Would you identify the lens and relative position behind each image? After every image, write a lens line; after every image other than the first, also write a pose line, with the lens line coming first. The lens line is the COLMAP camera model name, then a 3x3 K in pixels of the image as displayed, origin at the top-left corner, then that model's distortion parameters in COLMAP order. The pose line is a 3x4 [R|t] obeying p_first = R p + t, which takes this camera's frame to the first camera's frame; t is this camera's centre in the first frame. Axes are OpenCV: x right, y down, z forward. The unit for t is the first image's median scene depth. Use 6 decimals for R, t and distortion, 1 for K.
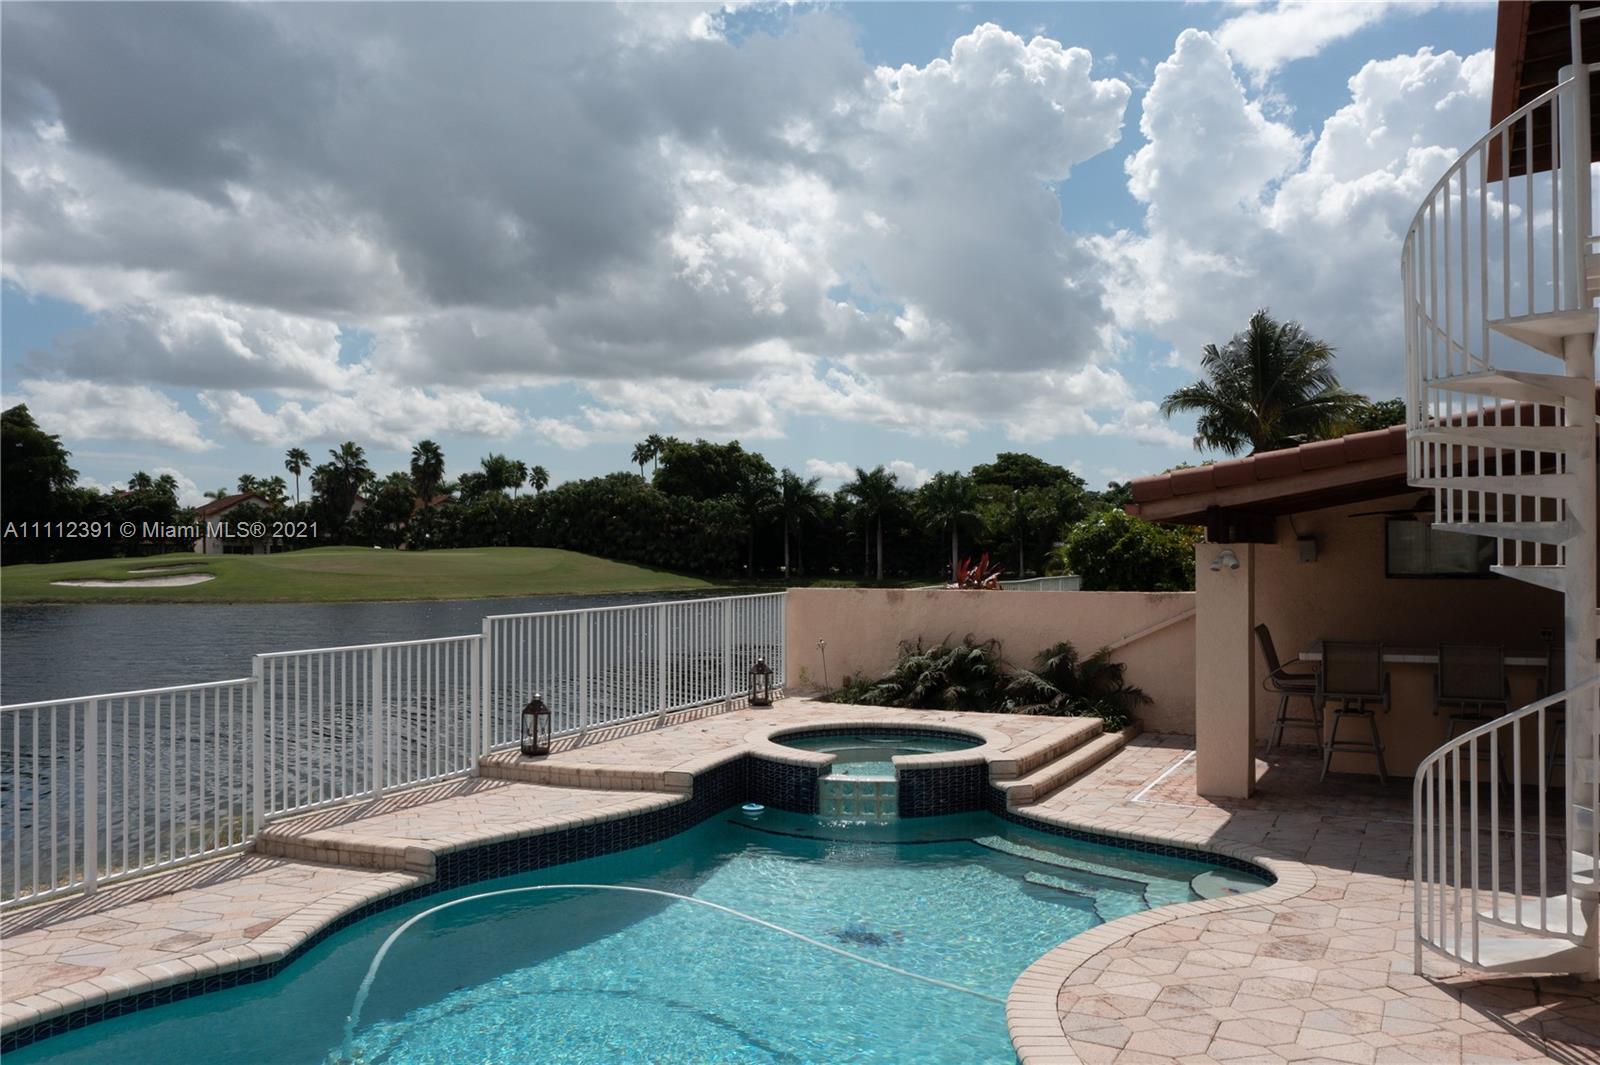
lens RADIAL K [[1282.1, 0, 792.4], [0, 1282.1, 519.2], [0, 0, 1]] dist [0.004316, 0.005560]
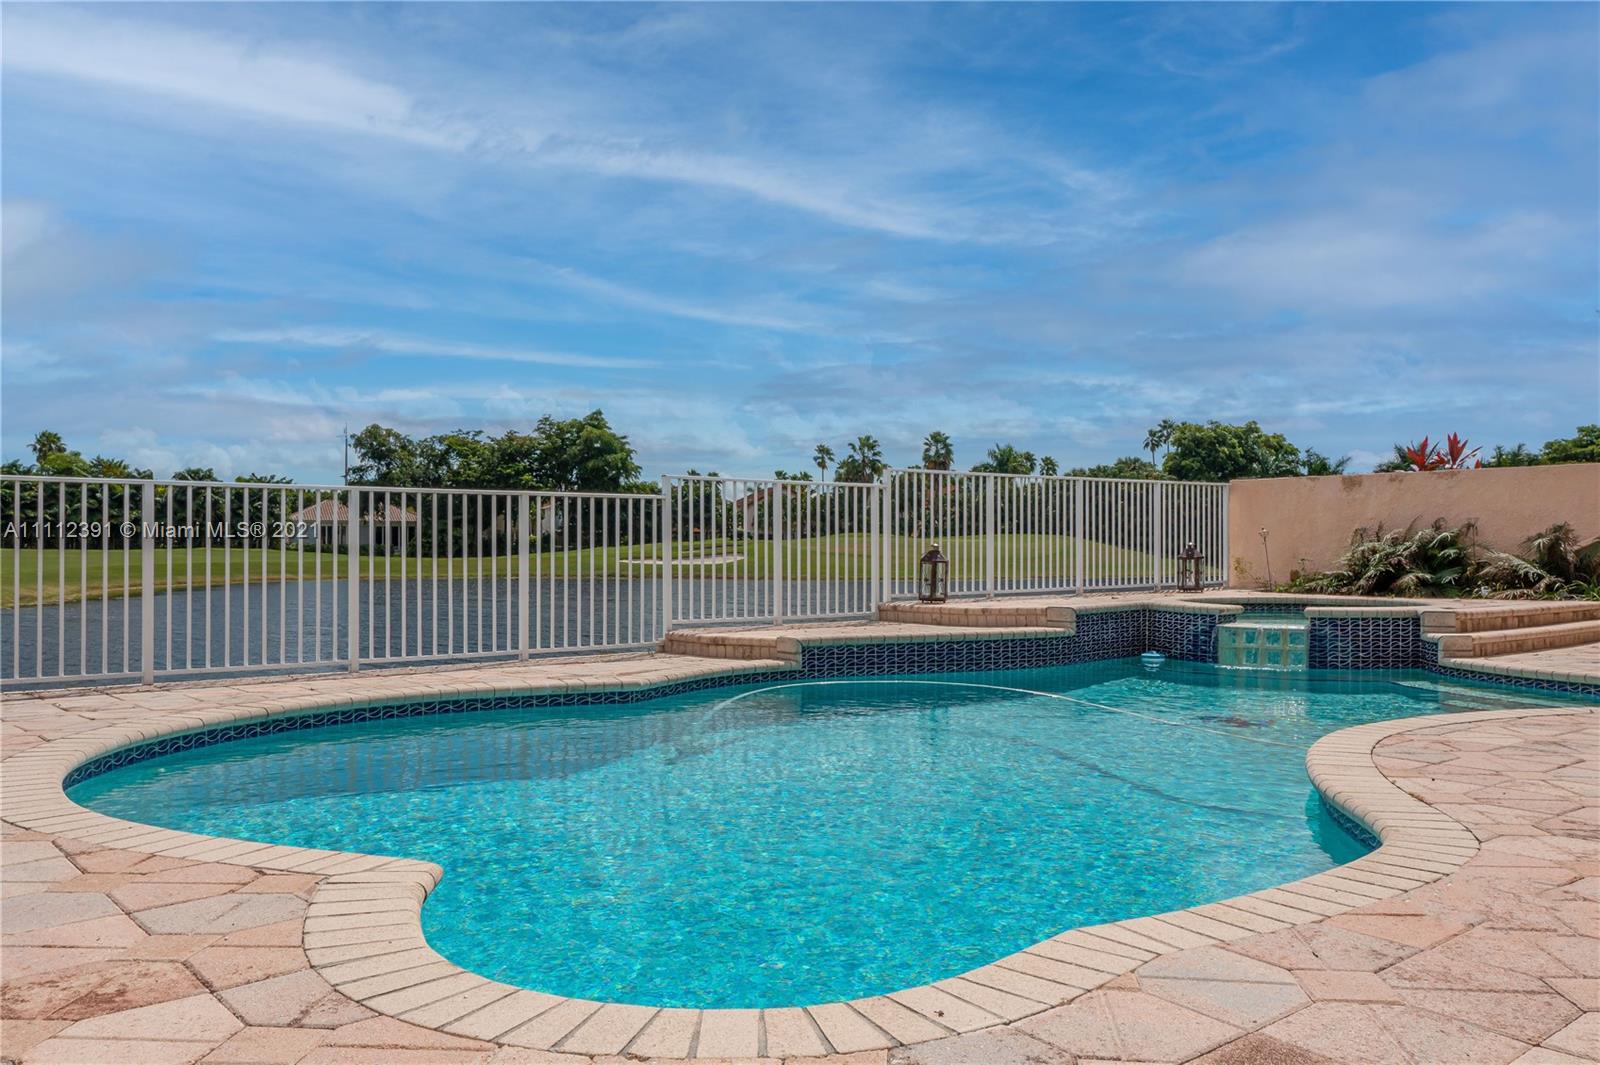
lens RADIAL K [[1282.1, 0, 800.4], [0, 1282.1, 533.9], [0, 0, 1]] dist [0.004316, 0.005560]
pose [[0.924339, -0.001073, -0.381570, 0.008029], [0.005781, 0.999921, 0.011192, 0.010244], [0.381527, -0.012551, 0.924272, 0.001552]]
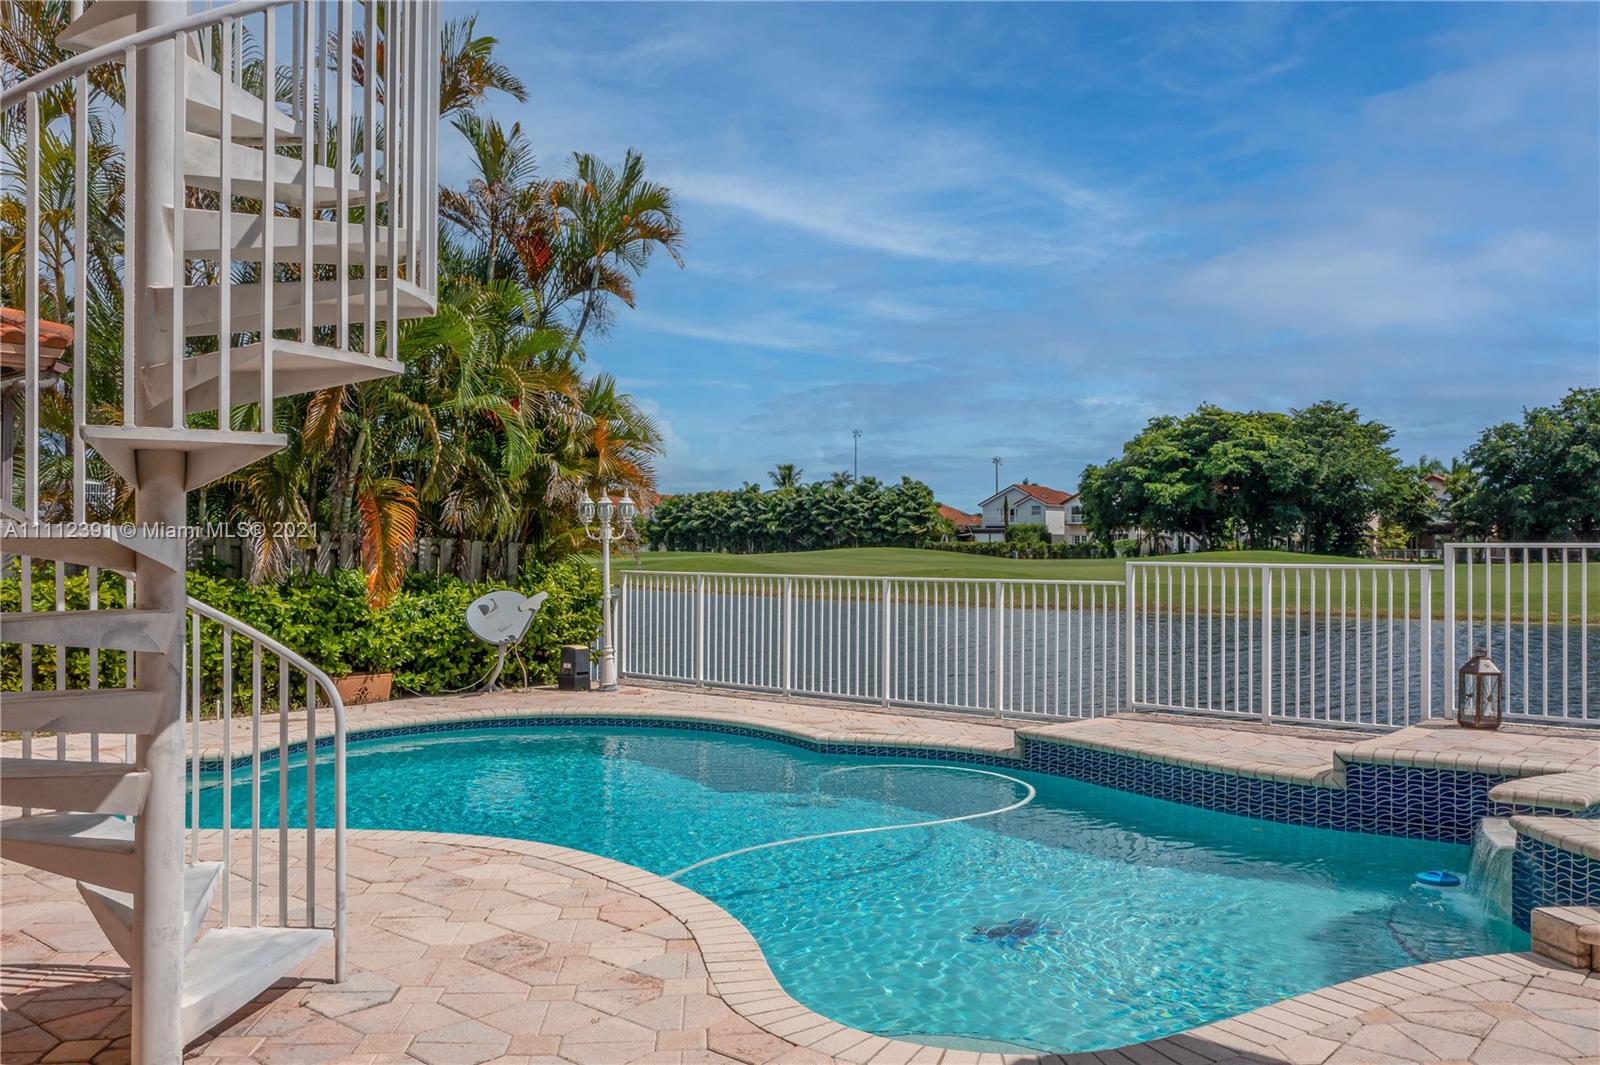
lens RADIAL K [[1282.1, 0, 812.2], [0, 1282.1, 541.0], [0, 0, 1]] dist [0.004316, 0.005560]
pose [[-0.216931, -0.005168, -0.976173, 0.055170], [0.001704, 0.999982, -0.005673, 0.006397], [0.976185, -0.002894, -0.216918, 0.070277]]
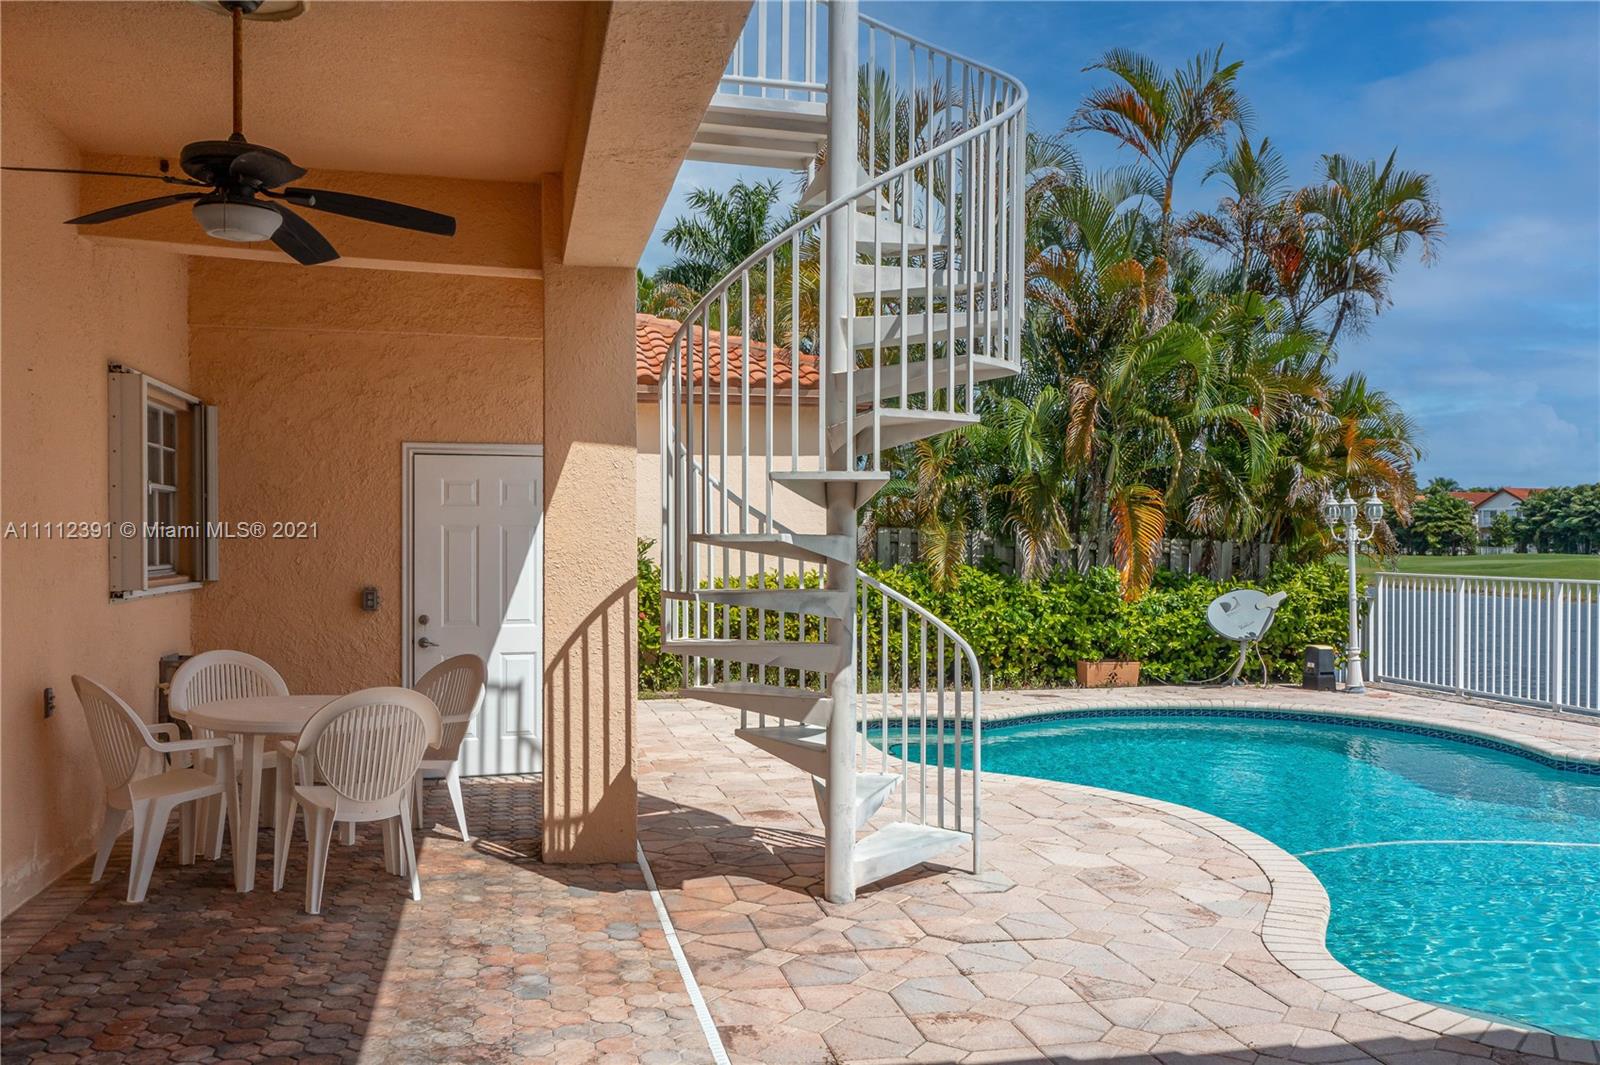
lens RADIAL K [[1282.1, 0, 800.0], [0, 1282.1, 532.6], [0, 0, 1]] dist [0.004316, 0.005560]
pose [[-0.756396, -0.009345, -0.654047, 0.059043], [-0.001250, 0.999917, -0.012841, 0.006406], [0.654113, -0.008895, -0.756345, 0.080932]]
